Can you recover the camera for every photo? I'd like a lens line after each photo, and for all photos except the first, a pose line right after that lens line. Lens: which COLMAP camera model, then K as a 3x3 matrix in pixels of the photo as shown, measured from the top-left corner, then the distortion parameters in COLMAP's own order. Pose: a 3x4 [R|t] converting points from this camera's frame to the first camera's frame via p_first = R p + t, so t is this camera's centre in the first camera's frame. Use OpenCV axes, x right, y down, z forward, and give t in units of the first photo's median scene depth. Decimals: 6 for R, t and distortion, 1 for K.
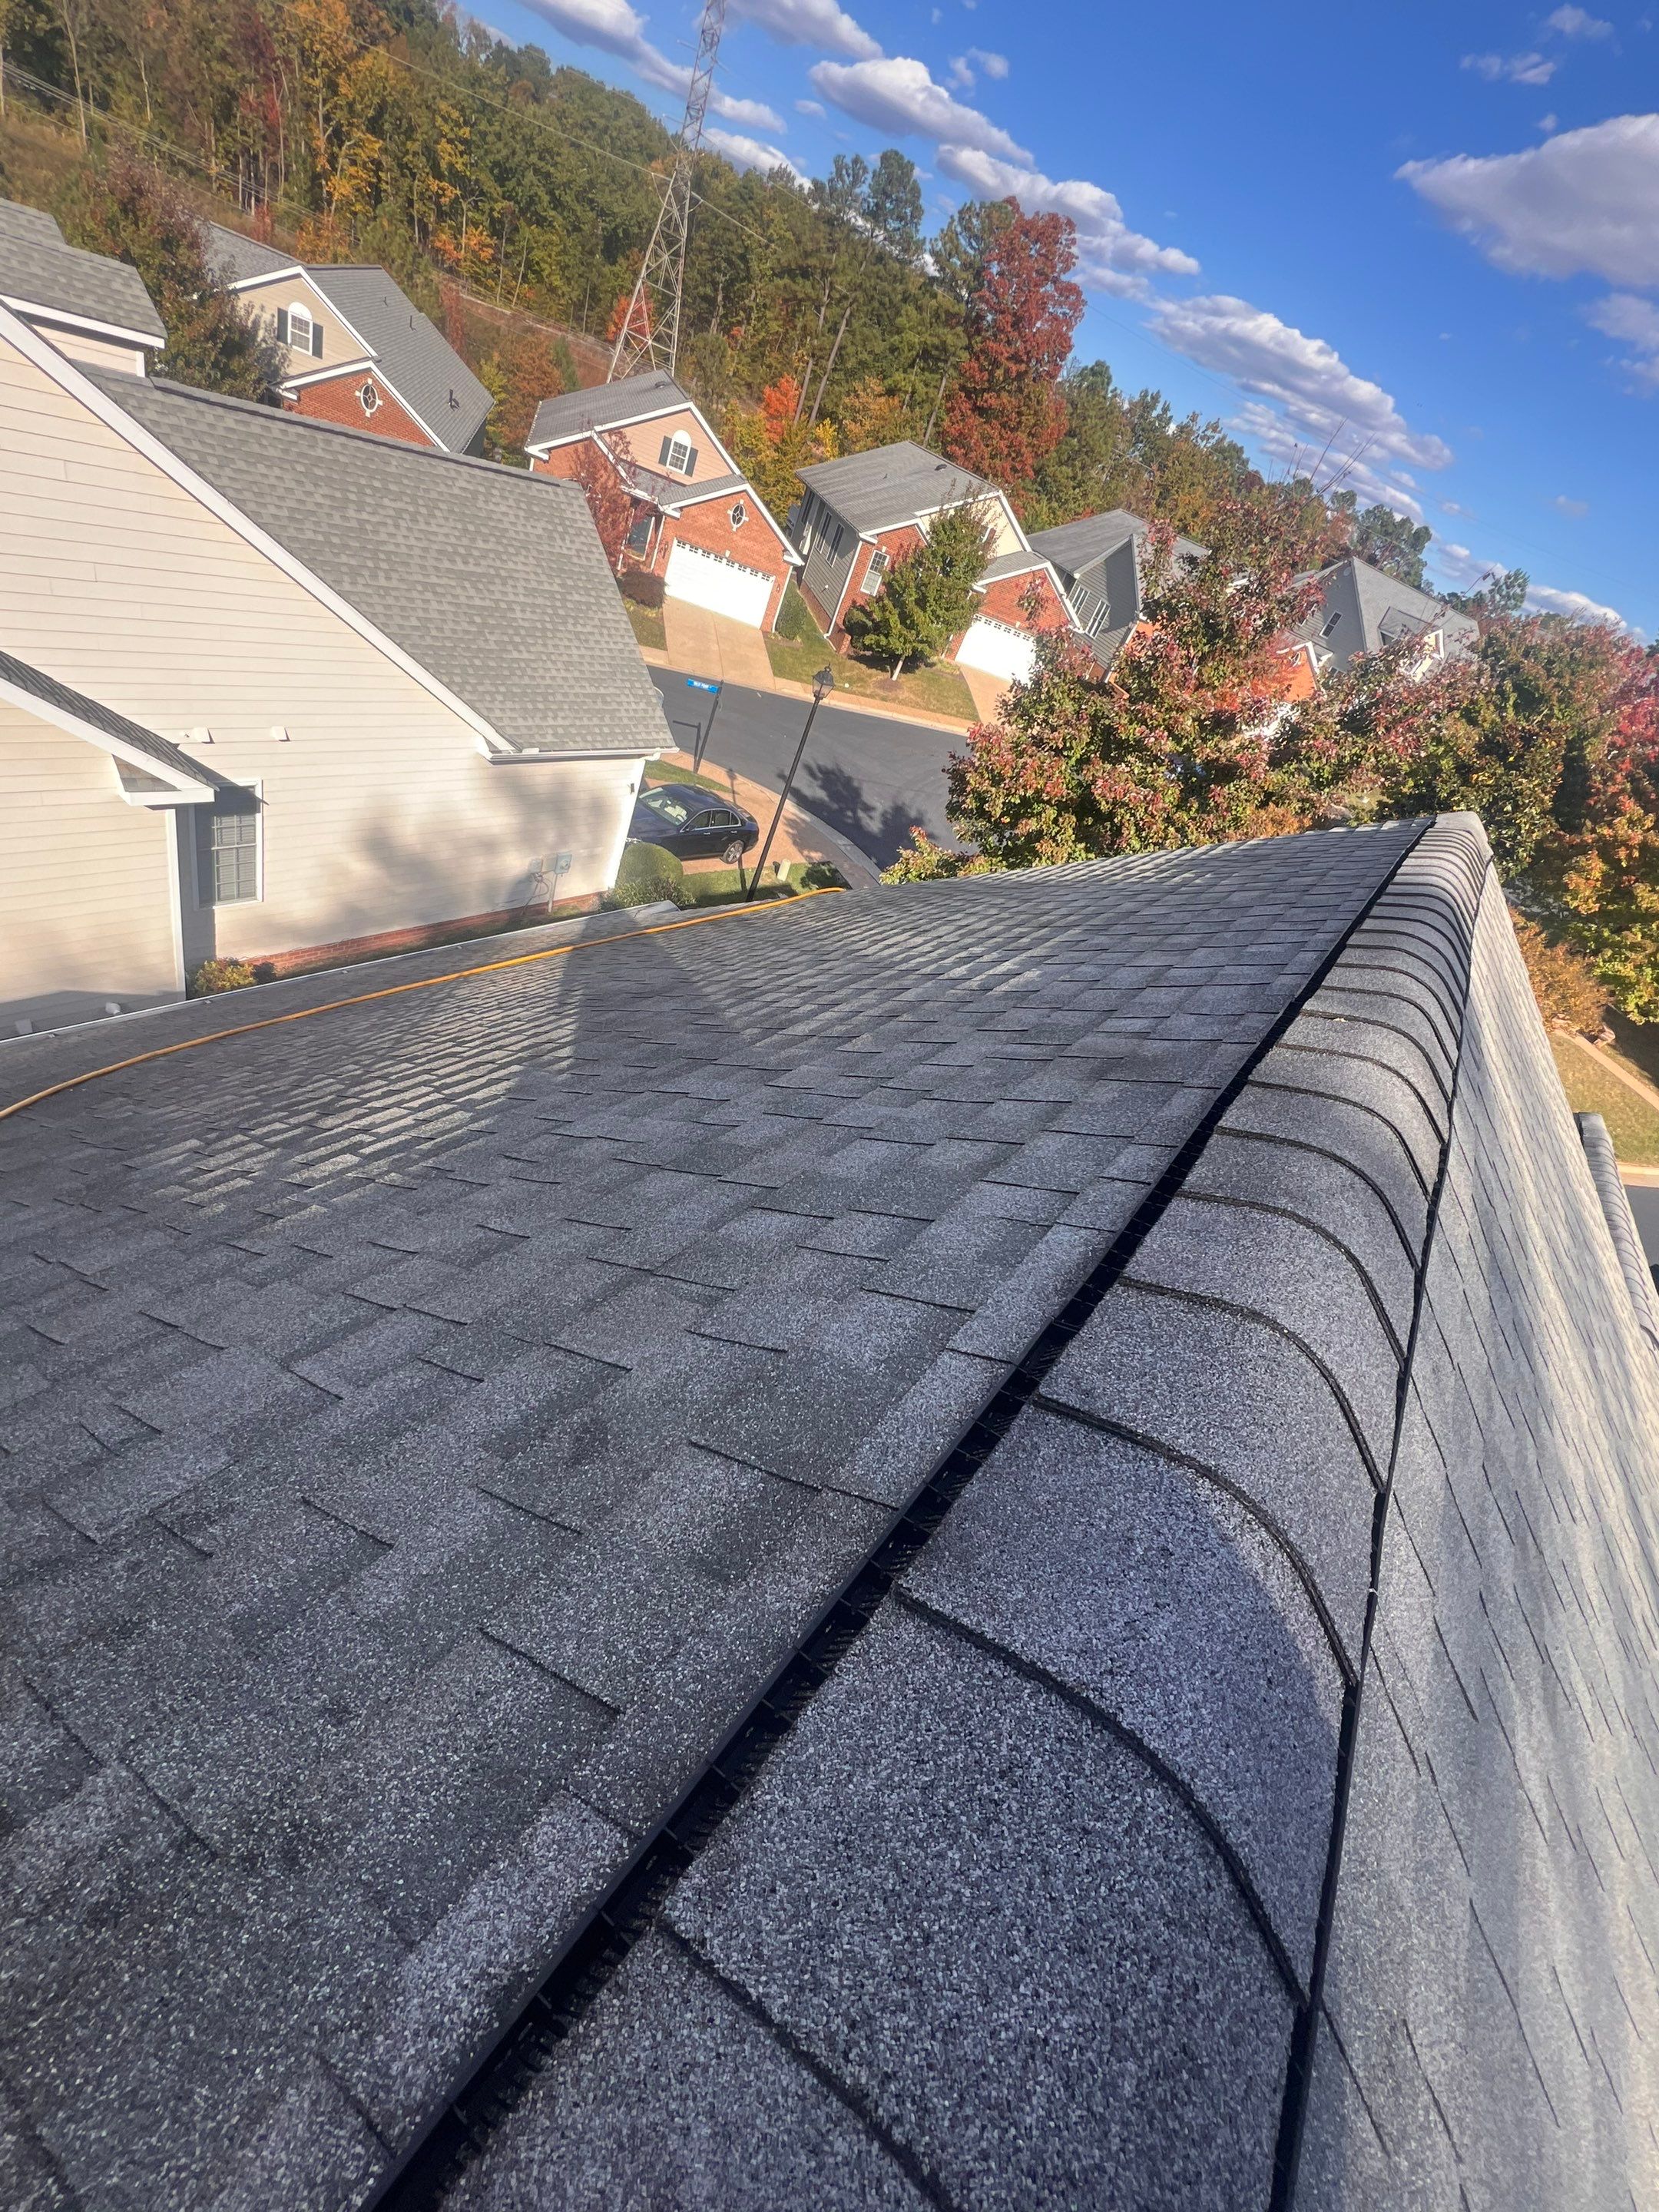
lens RADIAL K [[912.3, 0, 824.2], [0, 912.3, 1105.4], [0, 0, 1]] dist [-0.005935, 0.000404]
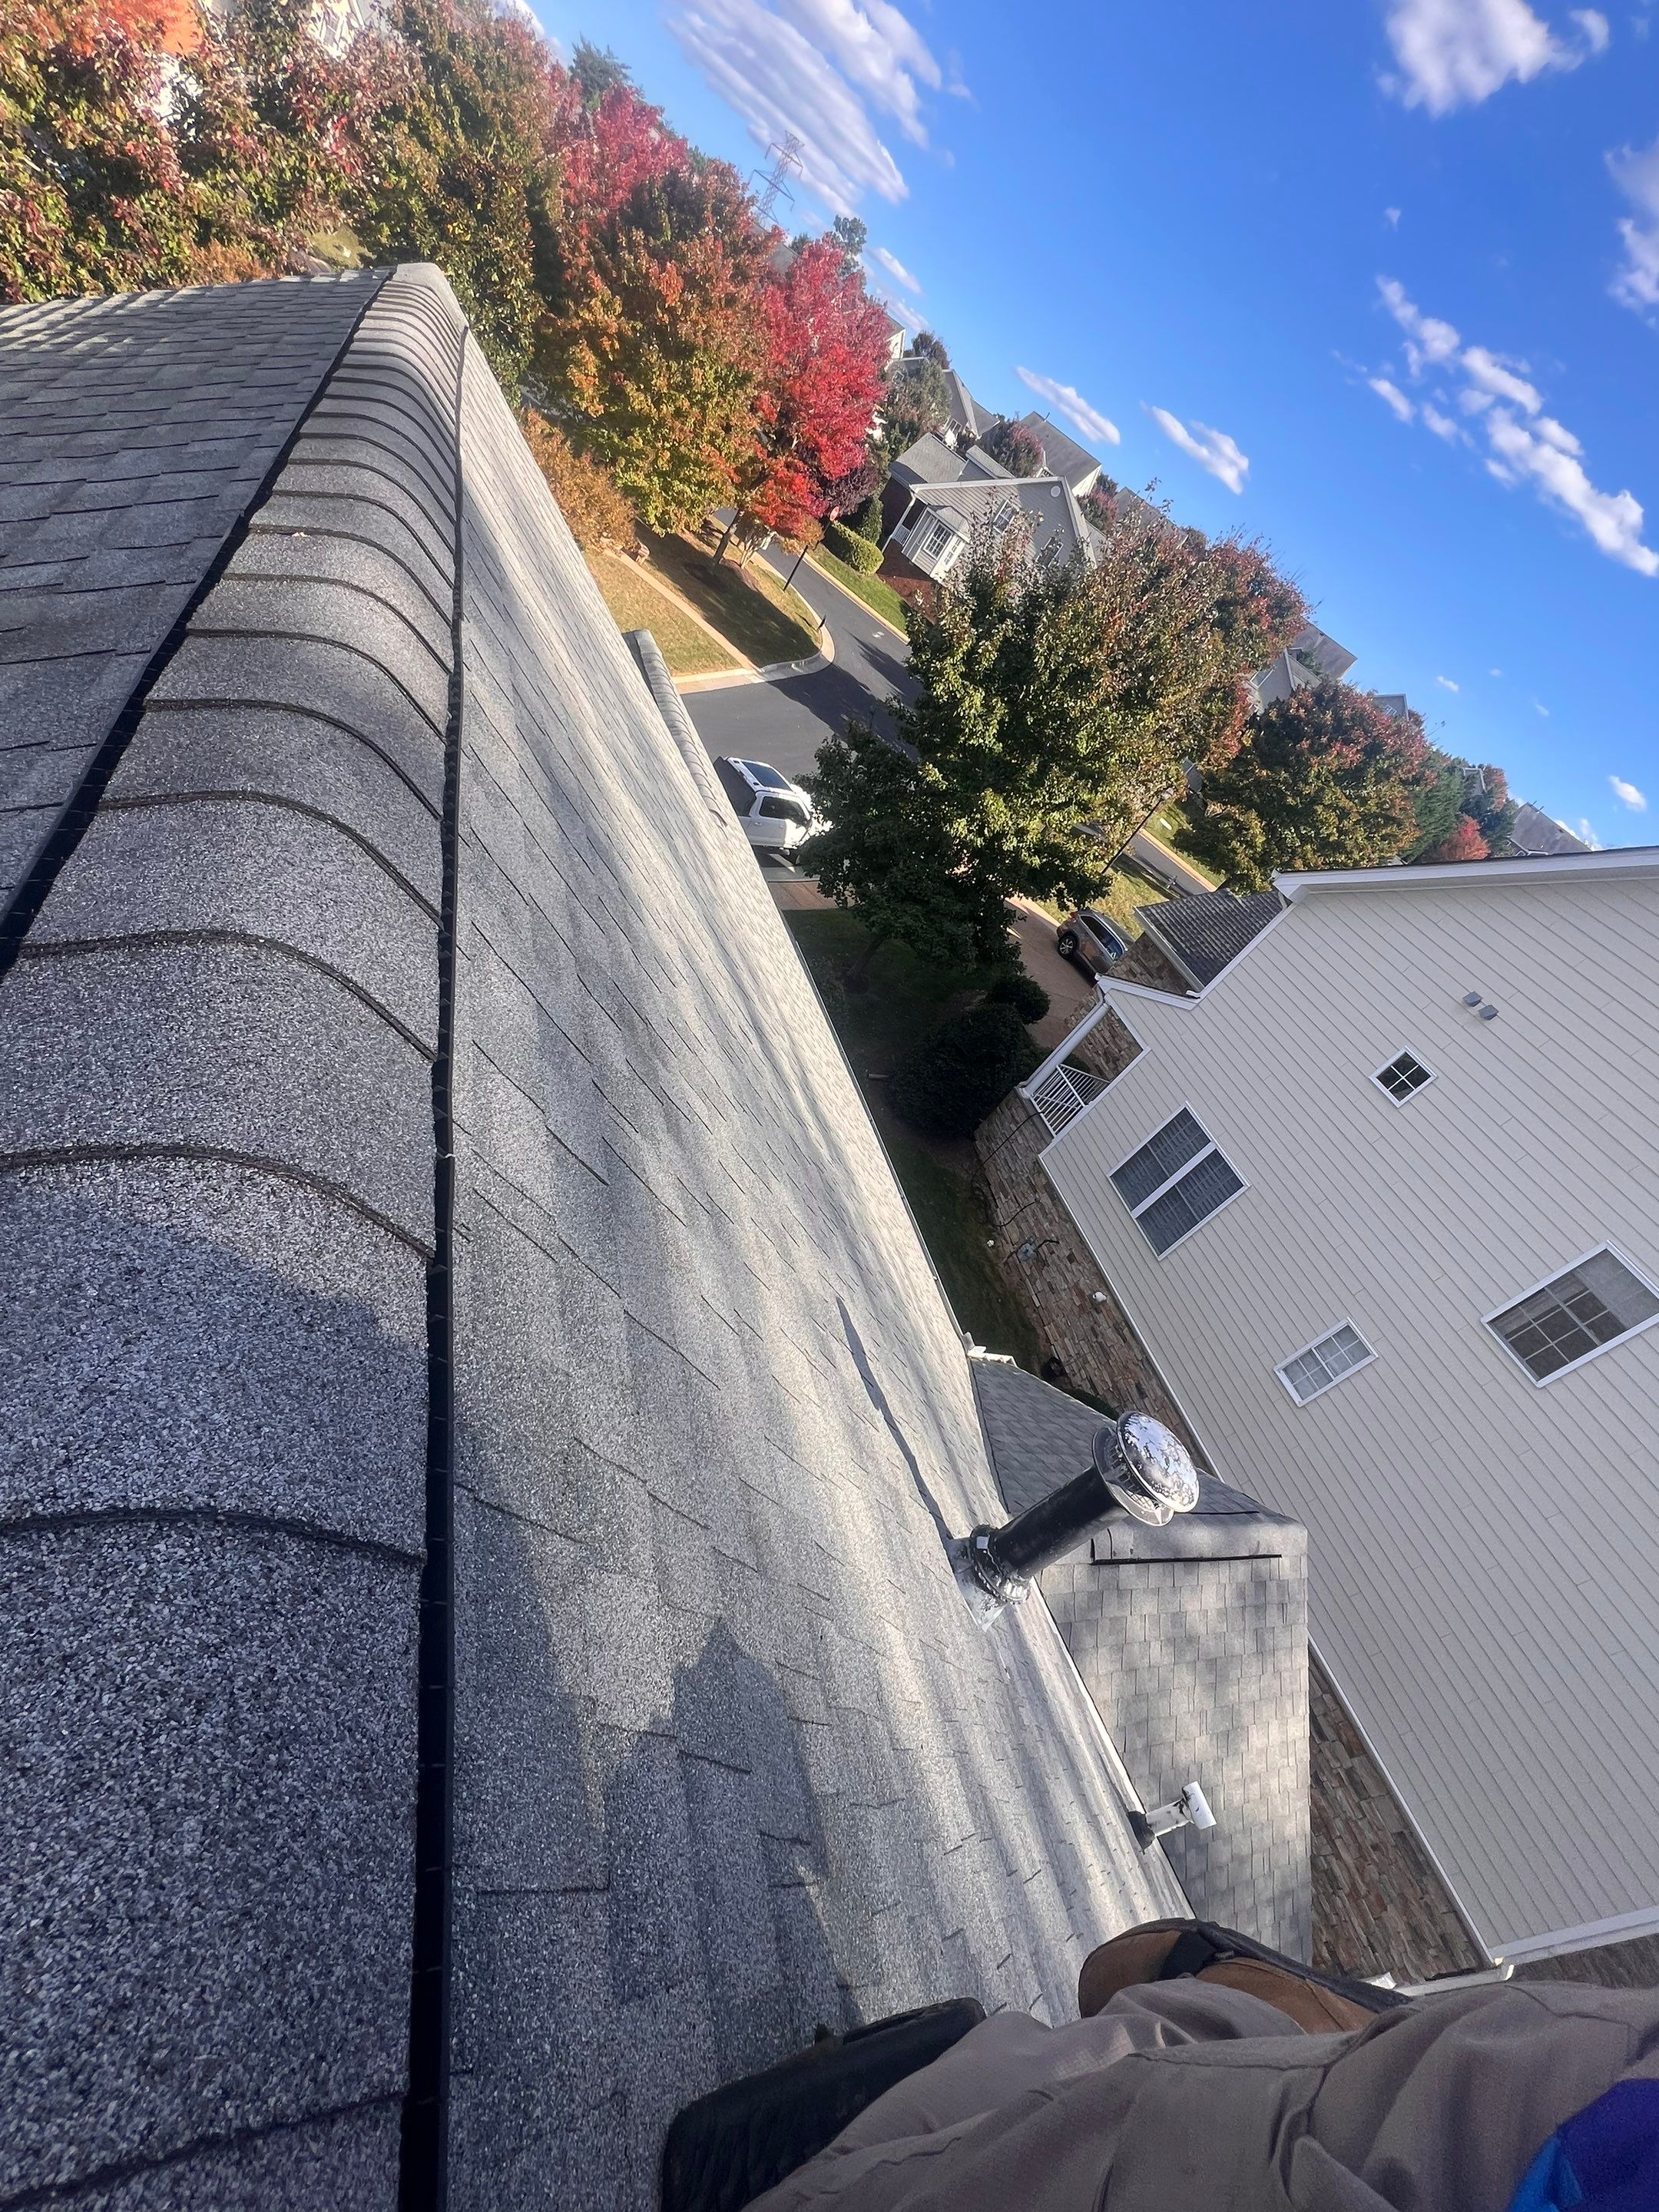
lens RADIAL K [[912.3, 0, 824.2], [0, 912.3, 1105.4], [0, 0, 1]] dist [-0.005935, 0.000404]
pose [[0.636863, -0.468945, 0.611961, 0.079047], [0.166236, 0.858601, 0.484944, 0.018132], [-0.752842, -0.207113, 0.624767, 0.017475]]
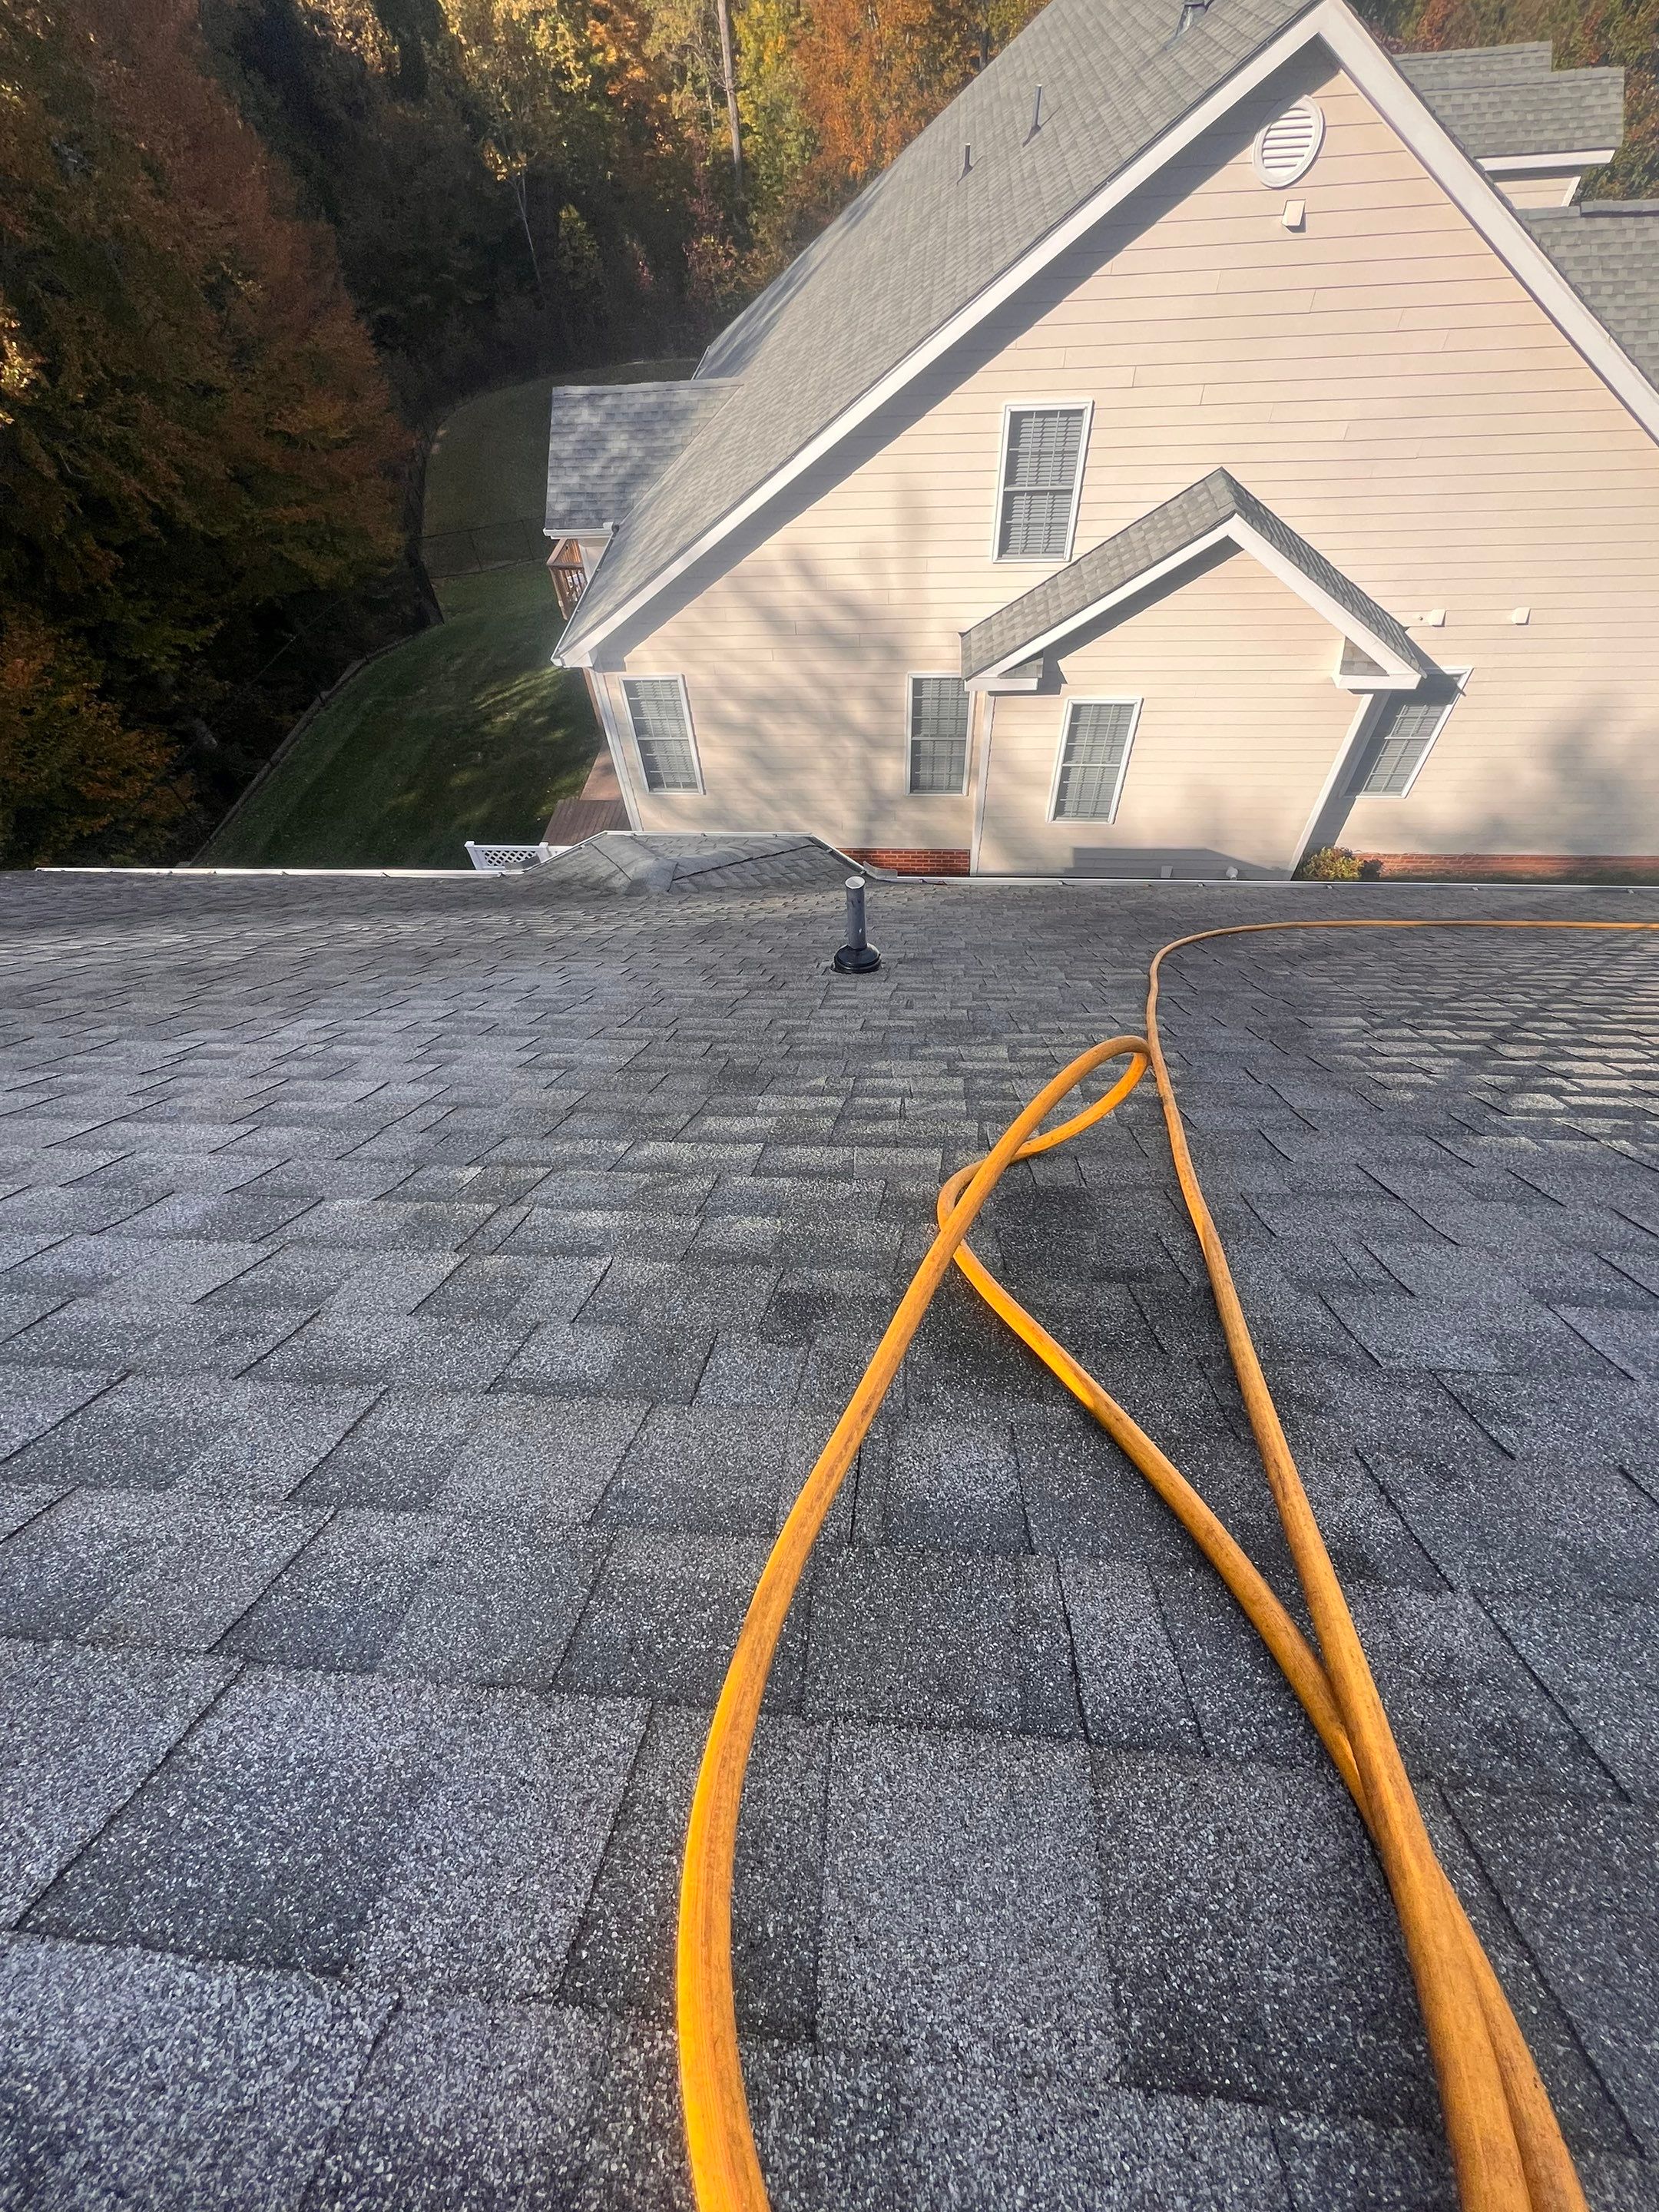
lens RADIAL K [[912.3, 0, 824.2], [0, 912.3, 1105.4], [0, 0, 1]] dist [-0.005935, 0.000404]
pose [[0.482625, 0.408401, -0.774778, -0.075038], [-0.326842, 0.904703, 0.273290, 0.022321], [0.812556, 0.121334, 0.570115, -0.036694]]
